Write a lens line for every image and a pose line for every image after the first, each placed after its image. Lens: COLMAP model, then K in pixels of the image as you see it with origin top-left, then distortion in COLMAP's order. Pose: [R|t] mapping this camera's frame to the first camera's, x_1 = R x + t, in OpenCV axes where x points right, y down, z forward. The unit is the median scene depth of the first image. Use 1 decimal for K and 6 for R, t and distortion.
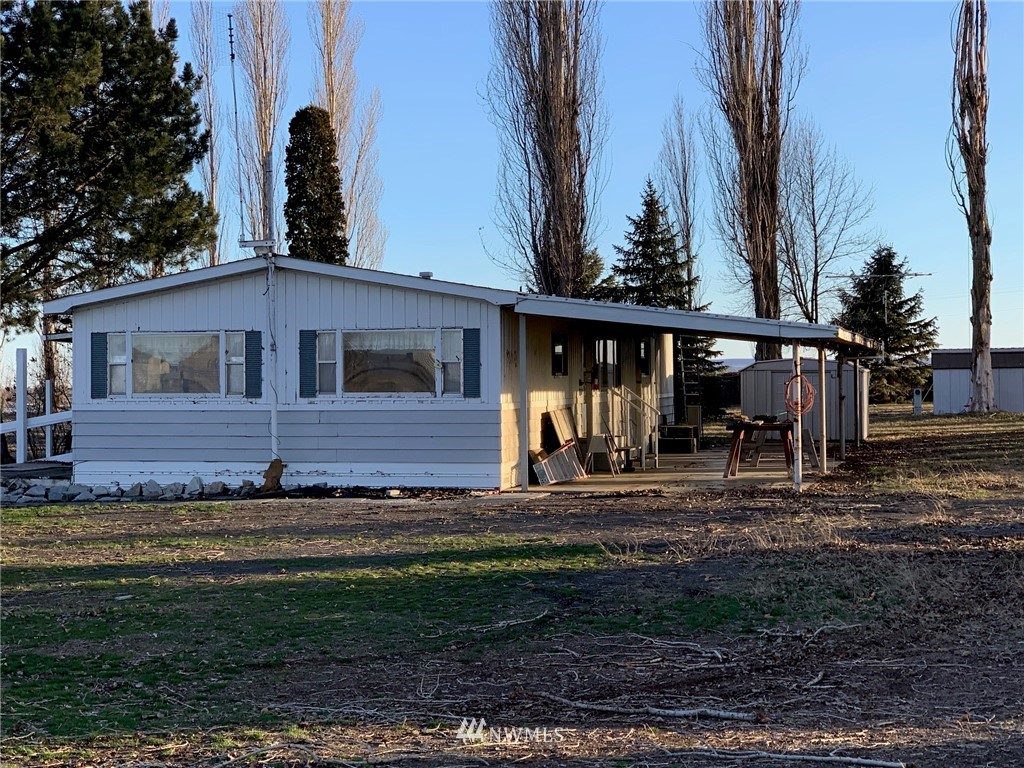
lens RADIAL K [[1856.7, 0, 512.0], [0, 1856.7, 384.0], [0, 0, 1]] dist [0.067973, 0.228212]
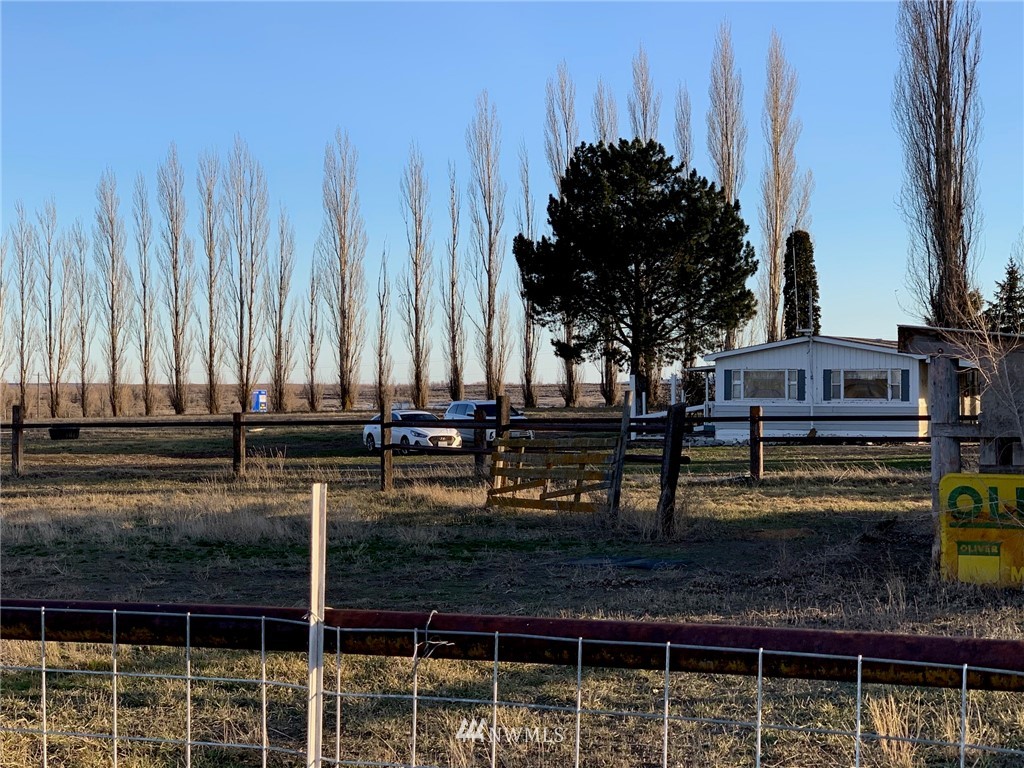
lens RADIAL K [[1856.7, 0, 512.0], [0, 1856.7, 384.0], [0, 0, 1]] dist [0.067973, 0.228212]
pose [[0.978866, 0.005188, -0.204435, -0.015640], [-0.005212, 0.999986, 0.000421, -0.006679], [0.204434, 0.000653, 0.978880, -0.733980]]
